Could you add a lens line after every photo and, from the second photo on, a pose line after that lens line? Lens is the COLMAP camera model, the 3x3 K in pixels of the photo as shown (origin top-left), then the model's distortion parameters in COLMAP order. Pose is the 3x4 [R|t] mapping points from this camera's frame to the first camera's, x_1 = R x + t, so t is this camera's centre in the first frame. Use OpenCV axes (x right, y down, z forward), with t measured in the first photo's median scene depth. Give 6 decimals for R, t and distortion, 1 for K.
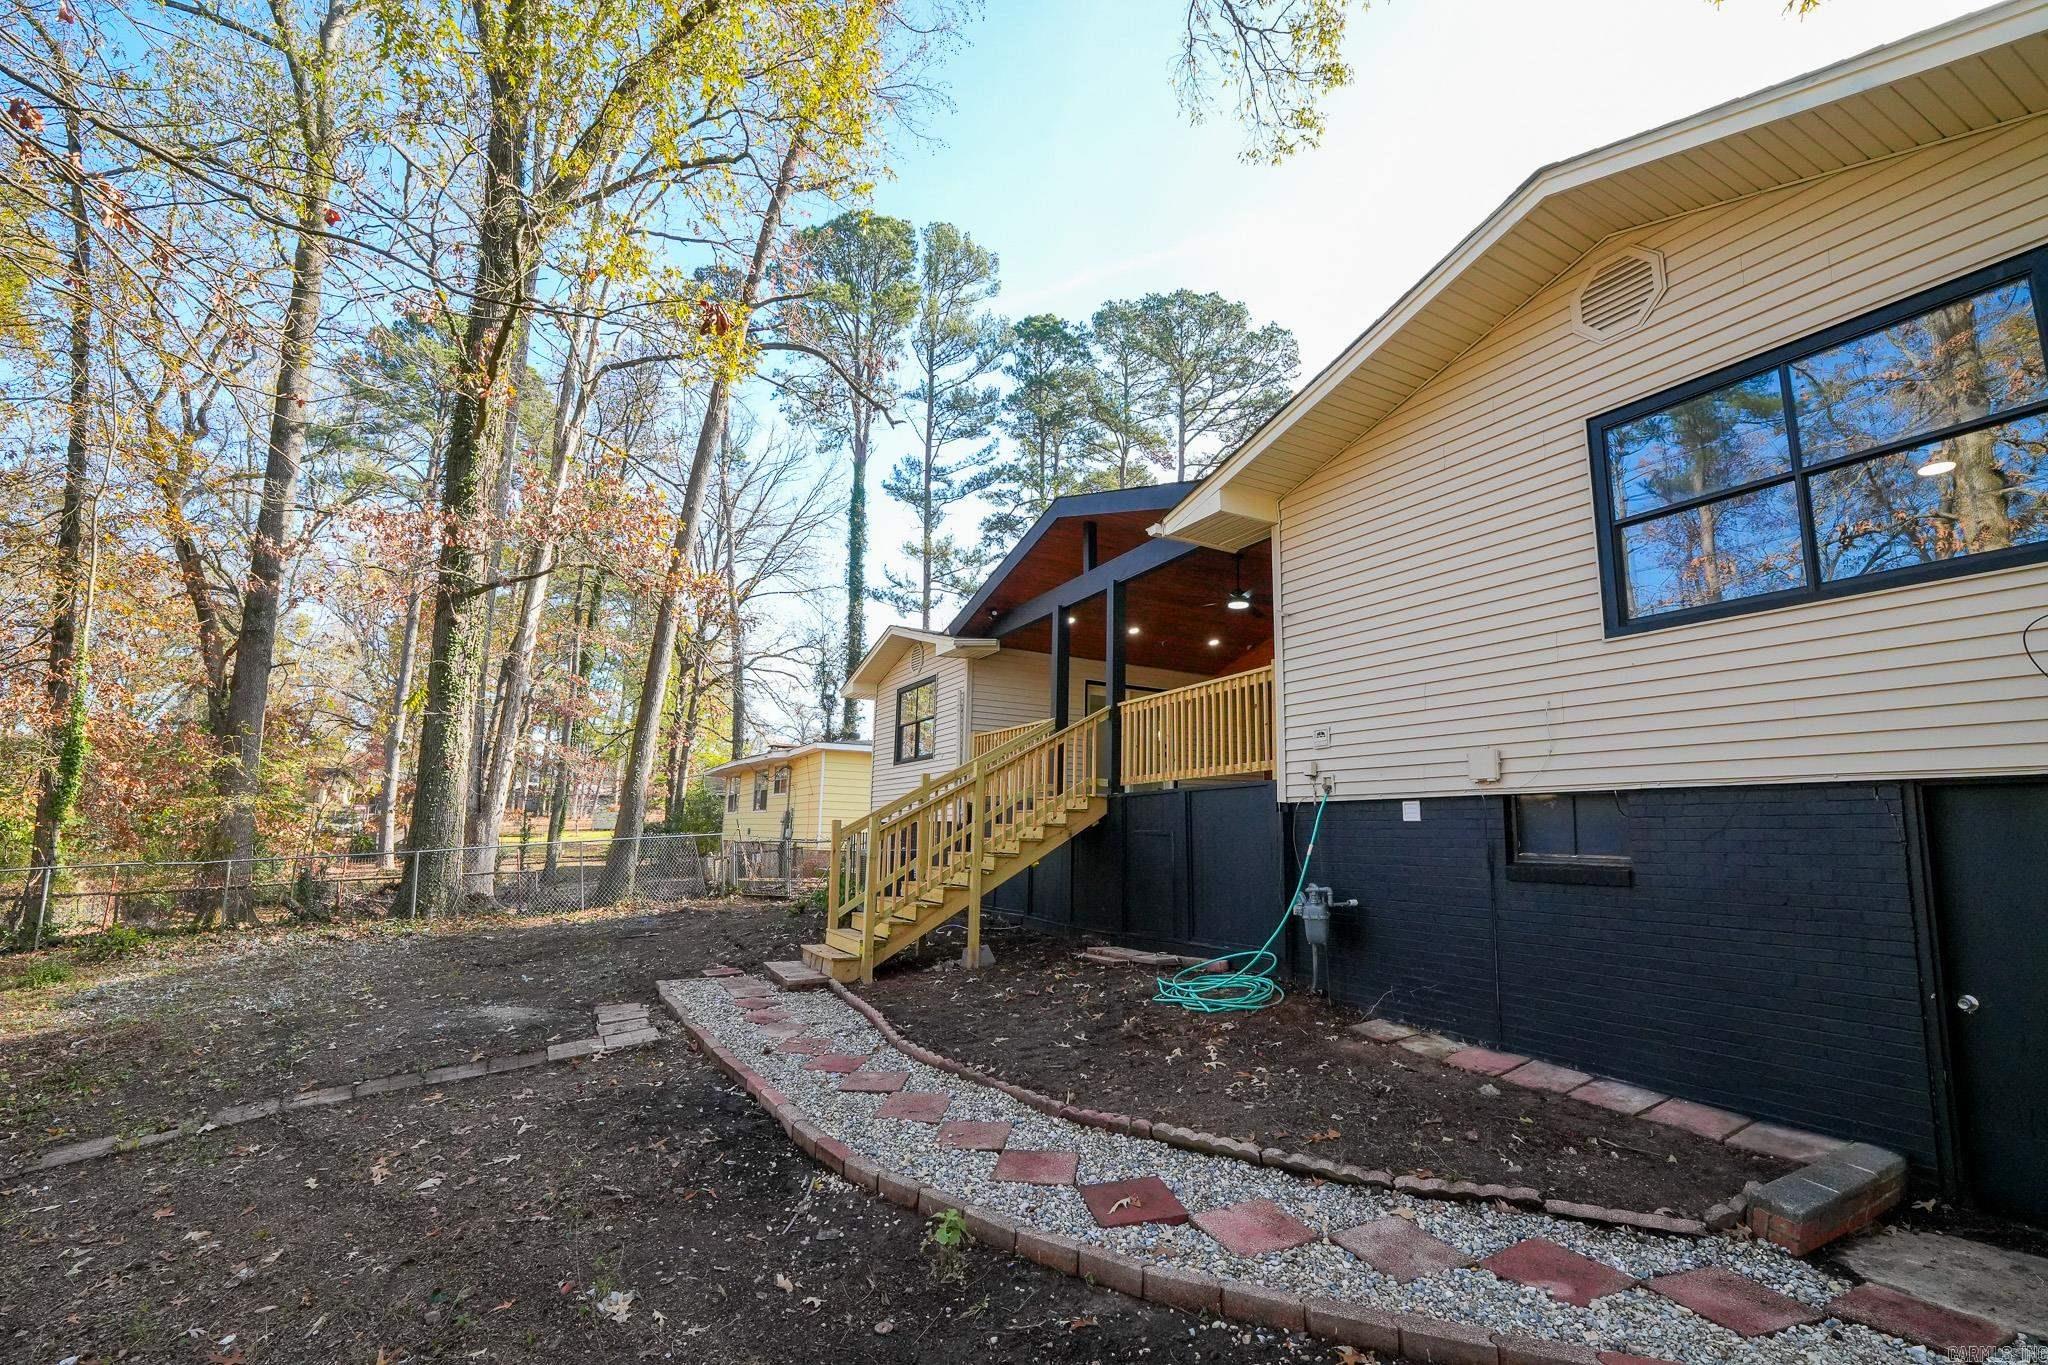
lens RADIAL K [[898.5, 0, 1024.8], [0, 898.5, 688.3], [0, 0, 1]] dist [-0.054116, 0.009784]
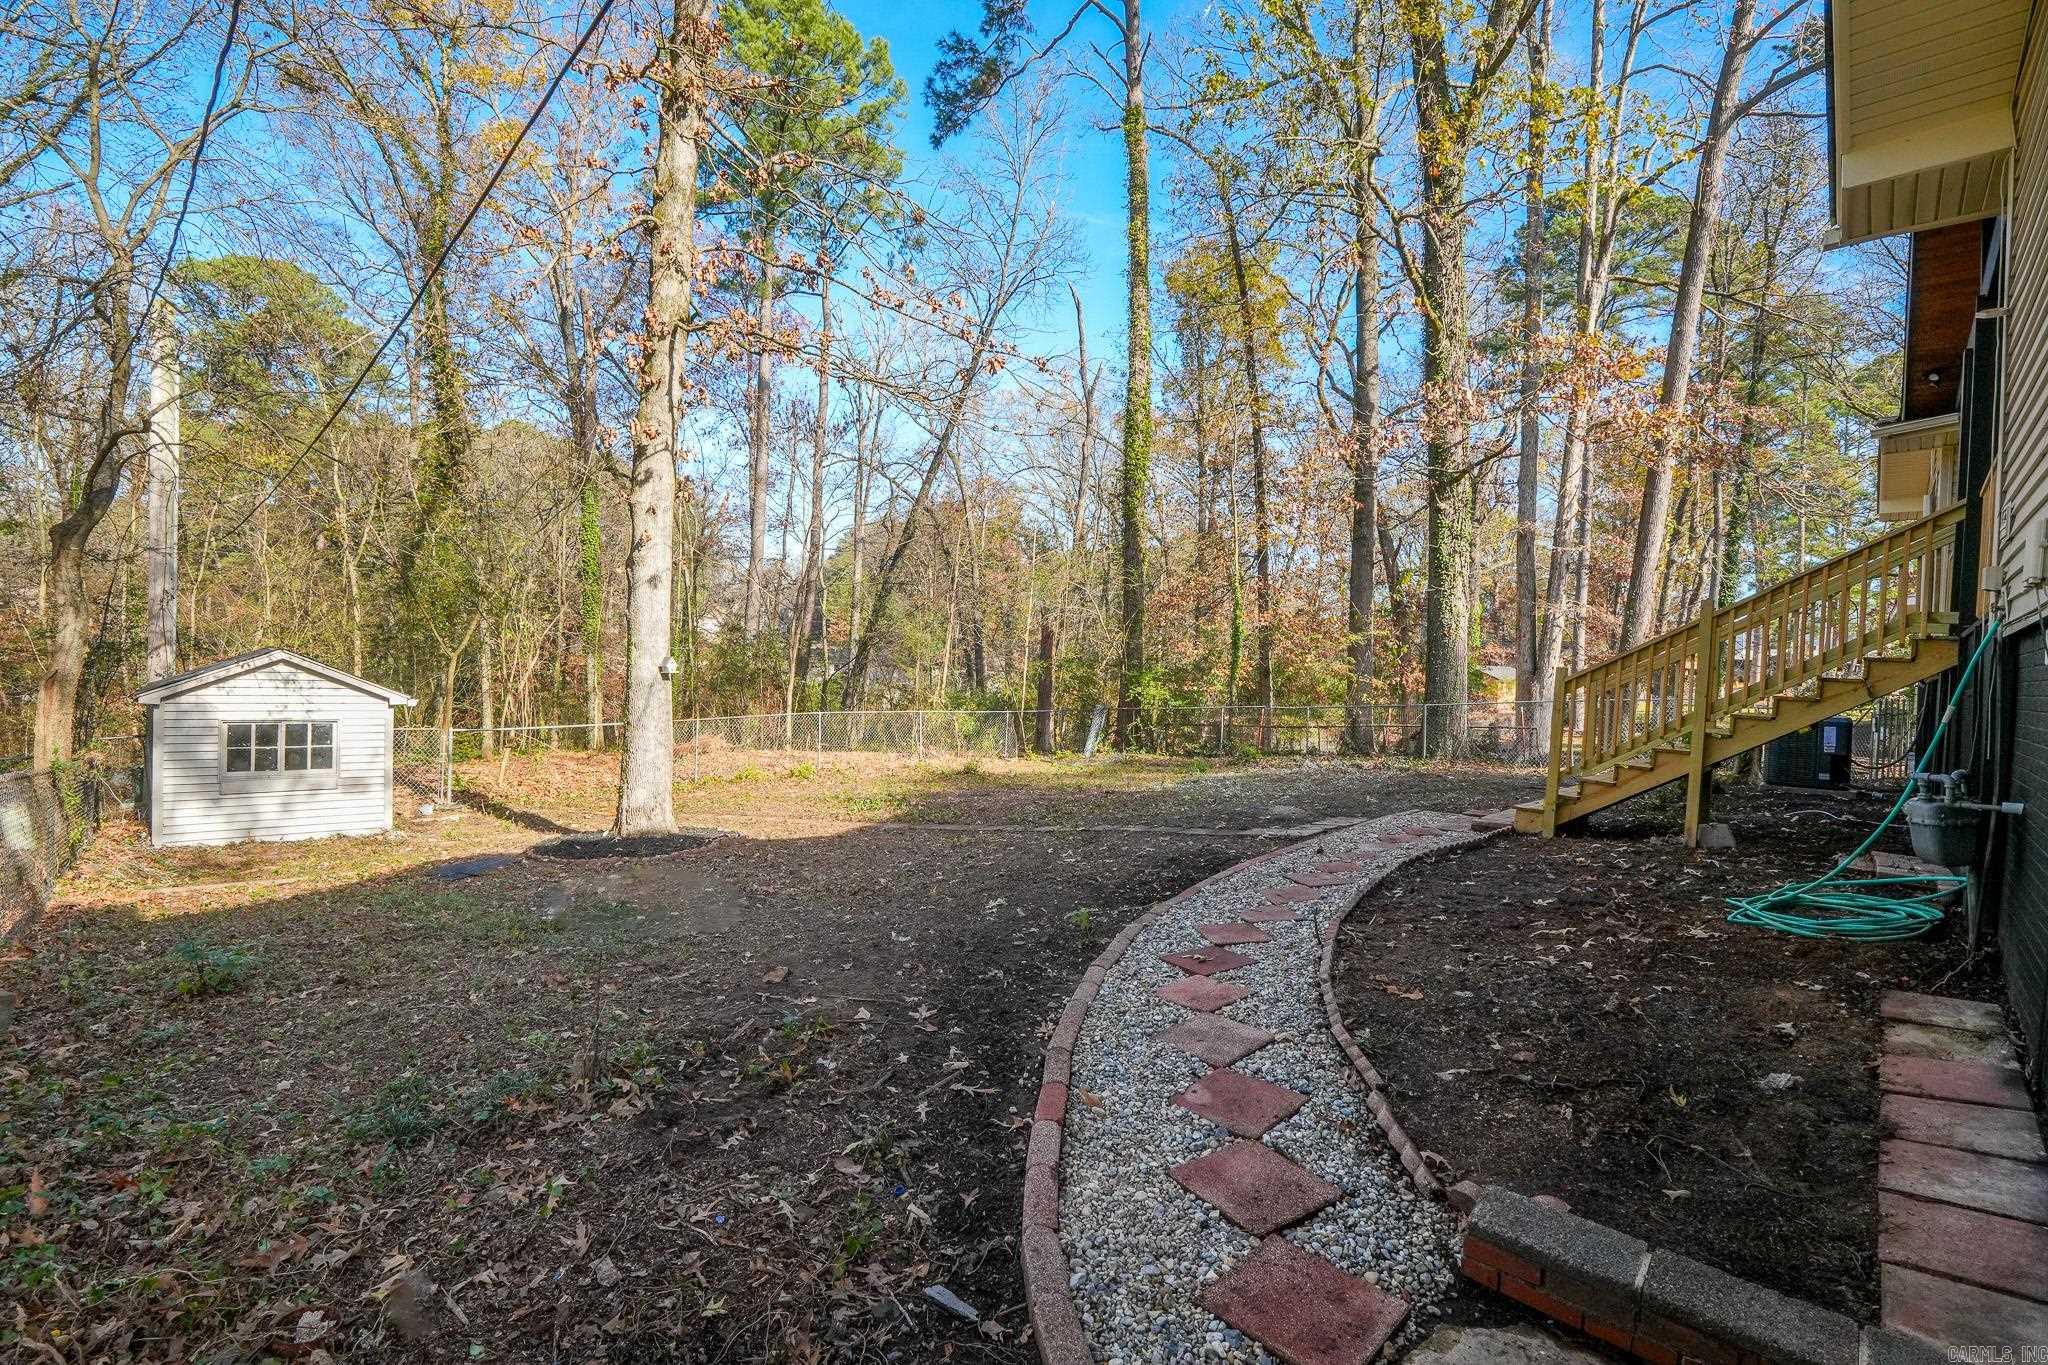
lens RADIAL K [[898.5, 0, 1023.4], [0, 898.5, 689.8], [0, 0, 1]] dist [-0.054116, 0.009784]
pose [[0.297245, 0.021153, -0.954567, 0.965947], [0.119067, 0.991129, 0.059040, 0.080997], [0.947348, -0.131207, 0.292090, 0.348446]]
